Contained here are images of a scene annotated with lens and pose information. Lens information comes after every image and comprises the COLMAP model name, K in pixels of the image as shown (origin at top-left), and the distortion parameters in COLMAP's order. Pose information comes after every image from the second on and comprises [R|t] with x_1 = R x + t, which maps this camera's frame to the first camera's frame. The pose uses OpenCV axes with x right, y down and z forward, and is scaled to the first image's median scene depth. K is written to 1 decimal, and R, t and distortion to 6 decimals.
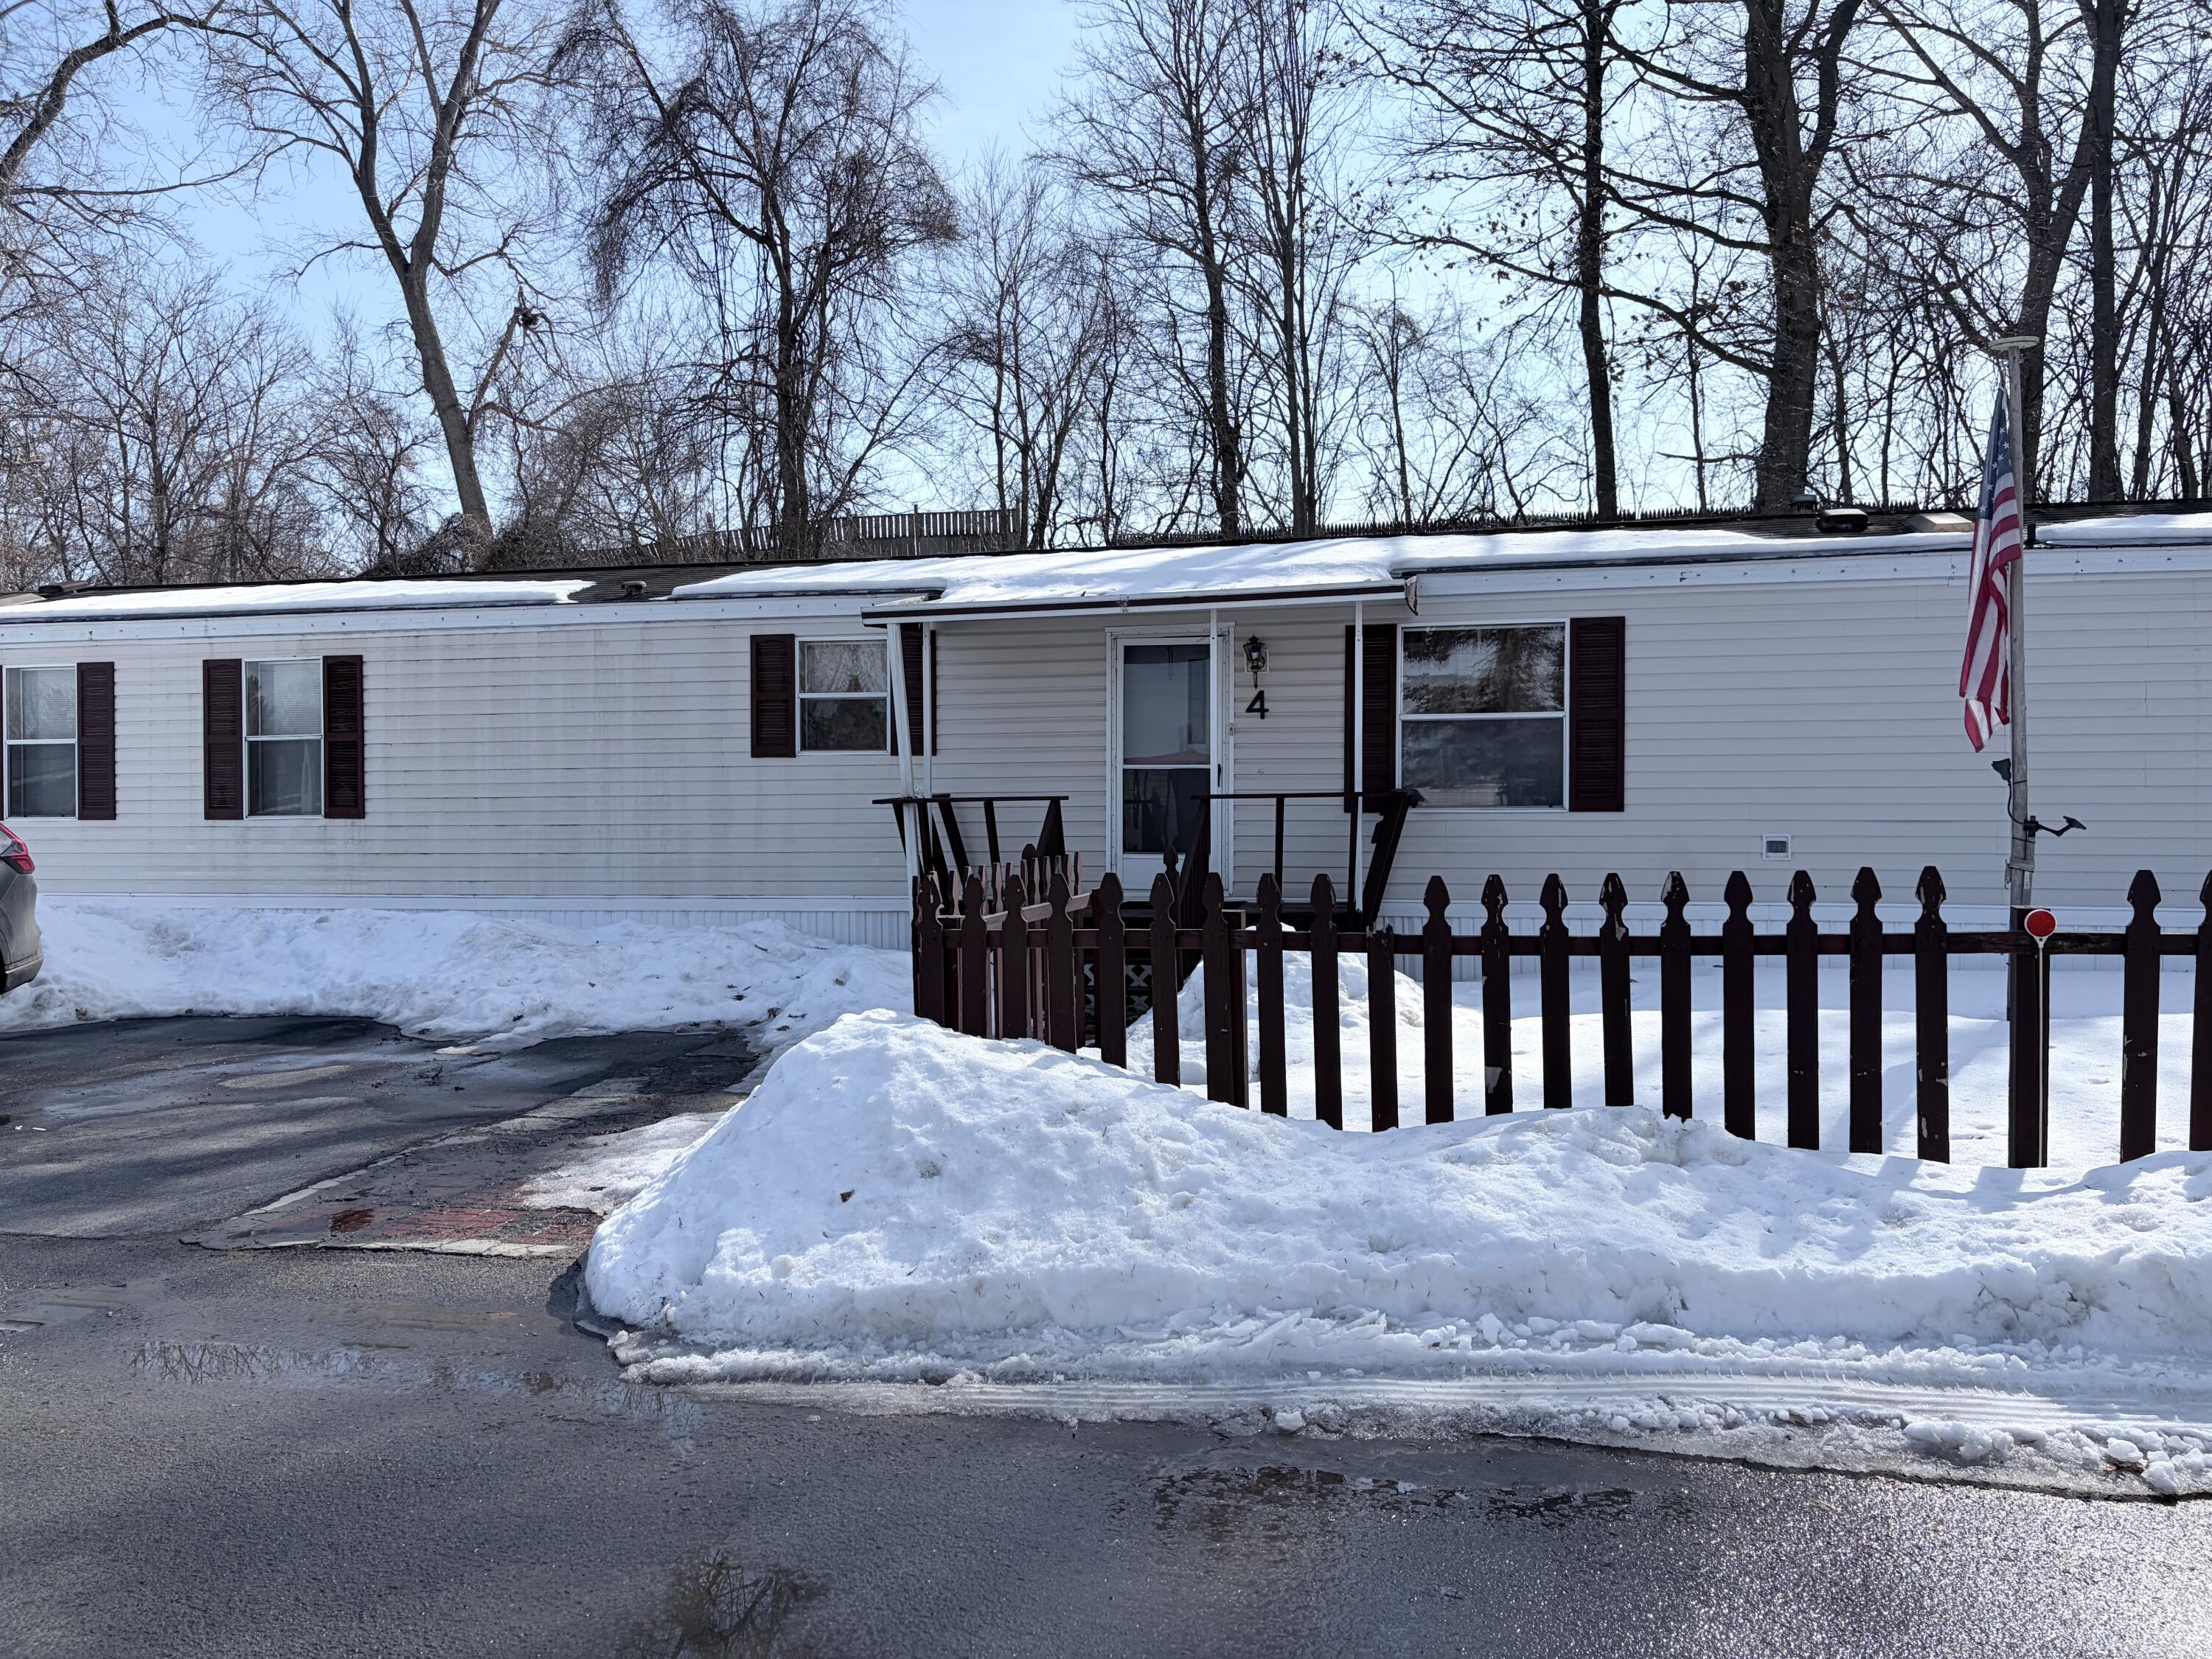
lens RADIAL K [[1685.4, 0, 1102.6], [0, 1685.4, 836.6], [0, 0, 1]] dist [0.038846, -0.044168]
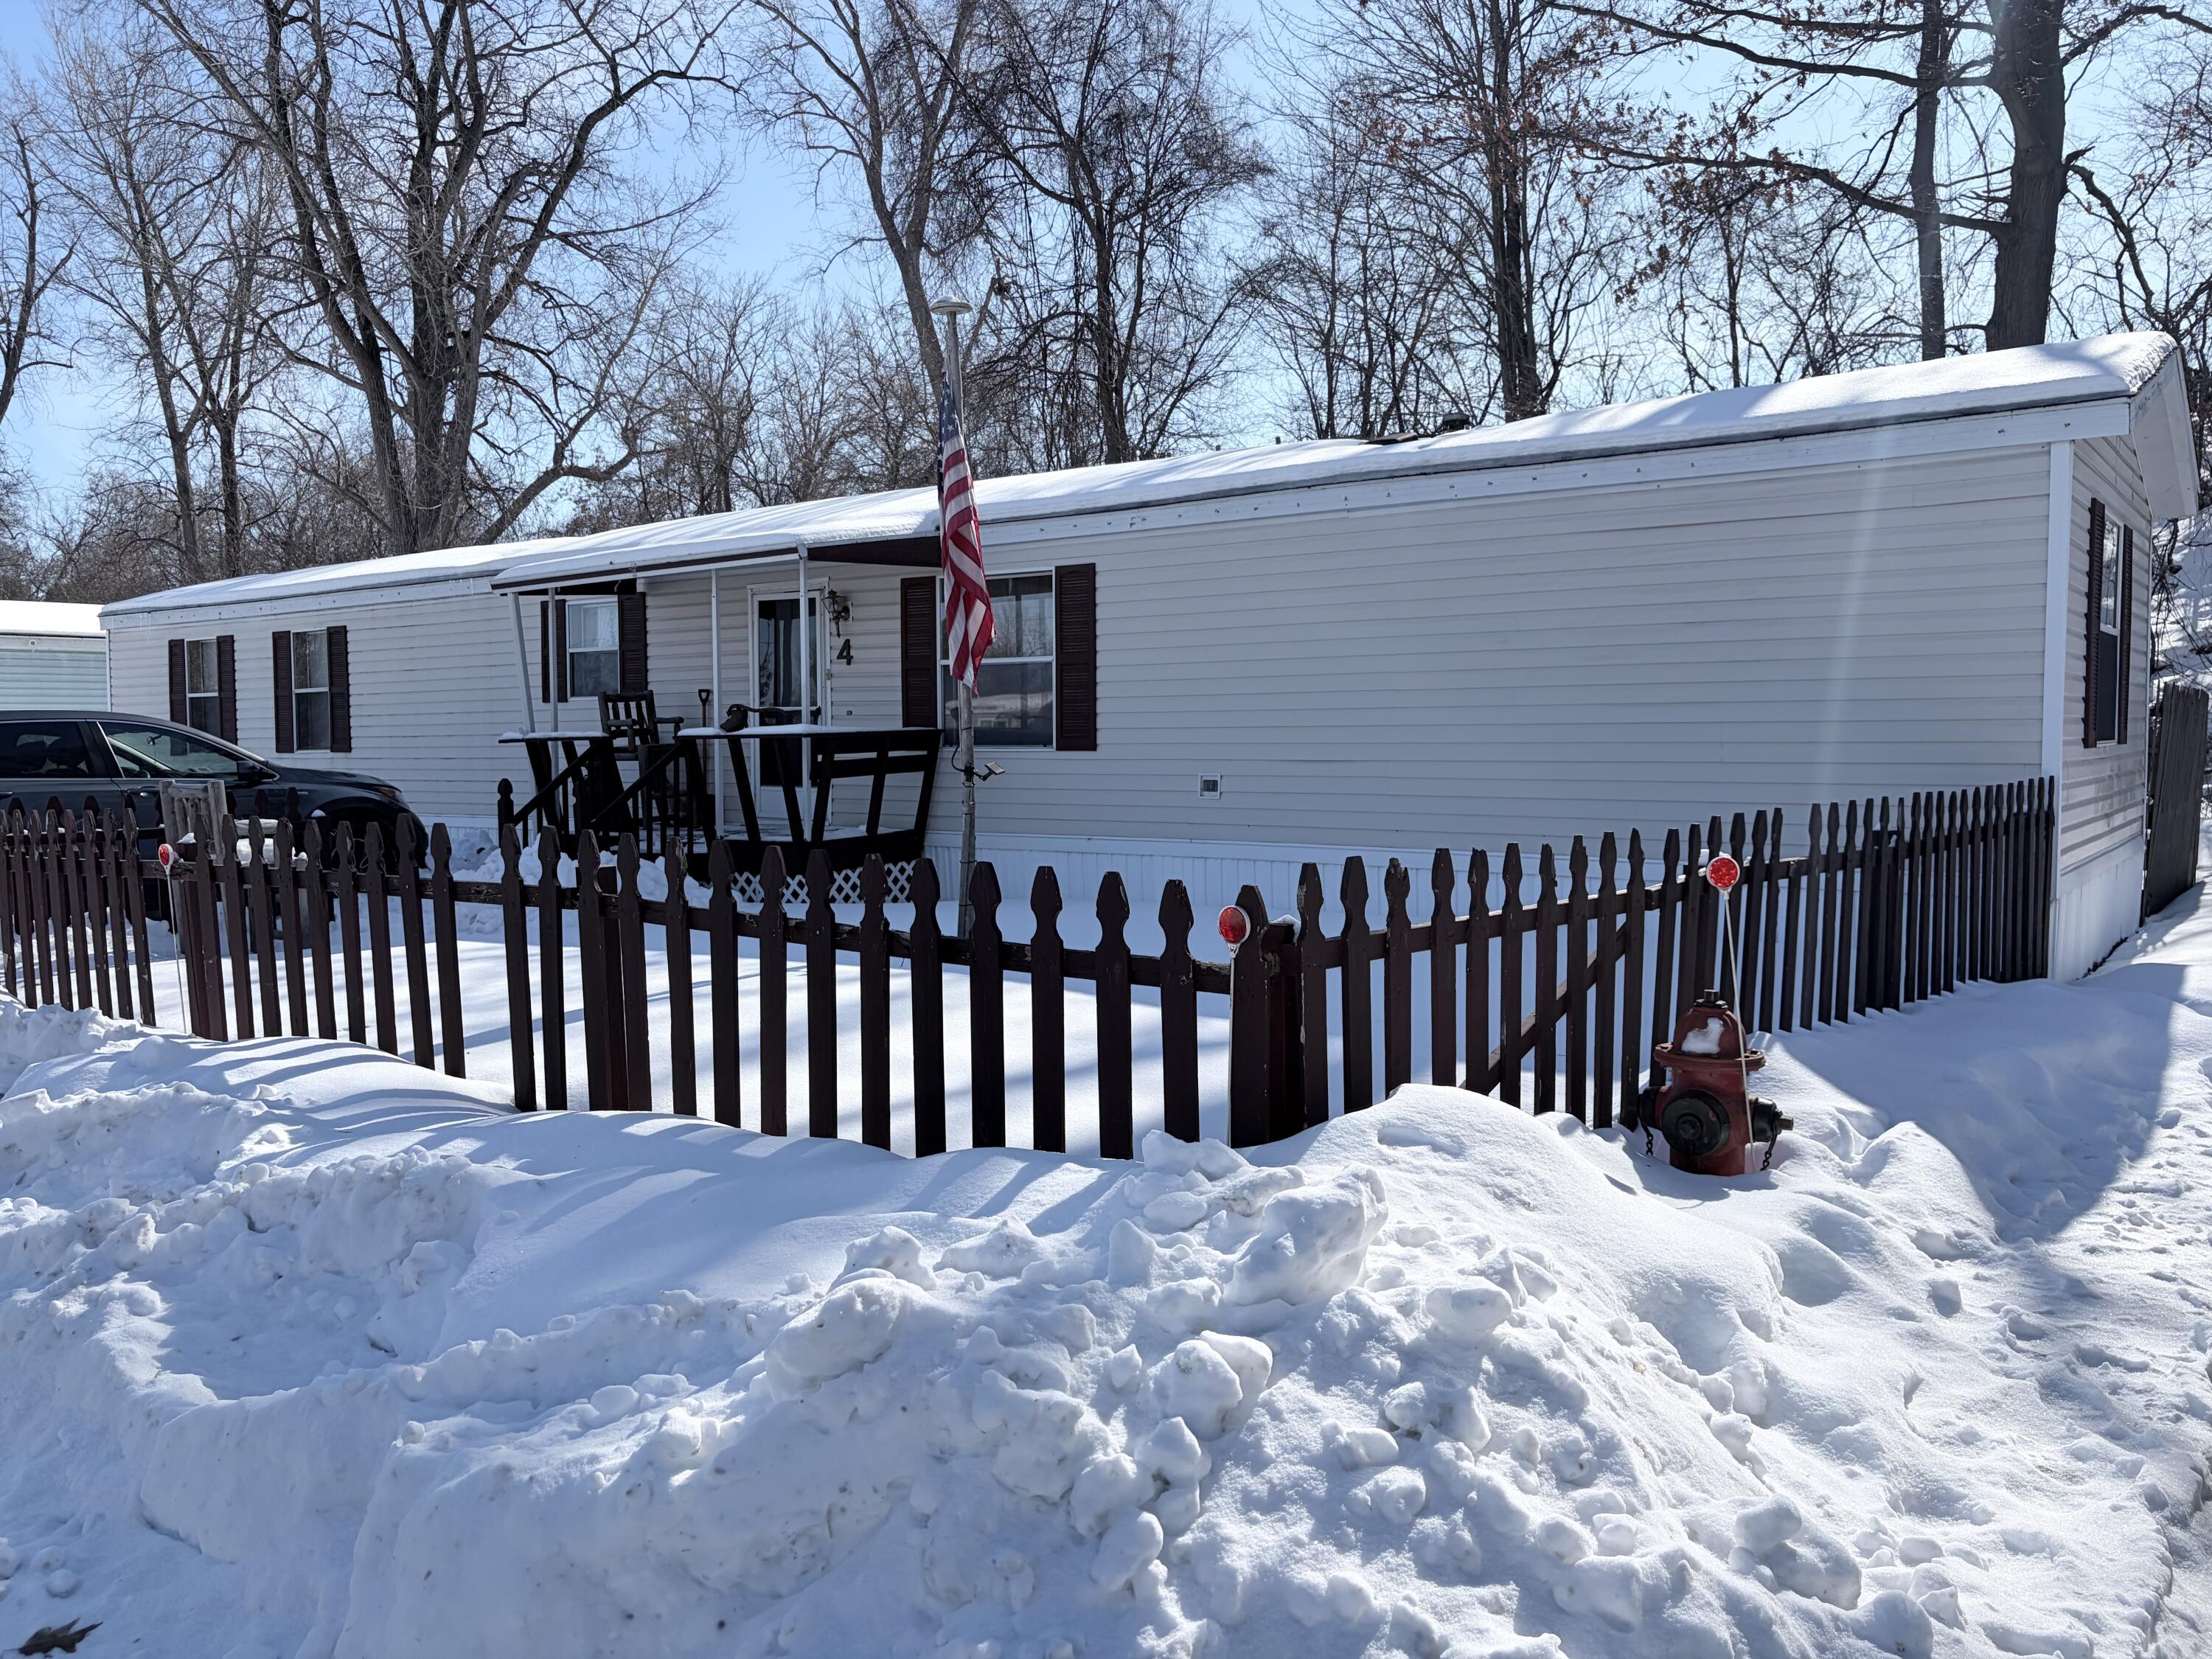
lens RADIAL K [[1685.4, 0, 1104.7], [0, 1685.4, 820.4], [0, 0, 1]] dist [0.038846, -0.044168]
pose [[0.913671, 0.018099, -0.406052, 0.257512], [-0.002735, 0.999259, 0.038387, -0.004145], [0.406446, -0.033963, 0.913043, 0.021006]]
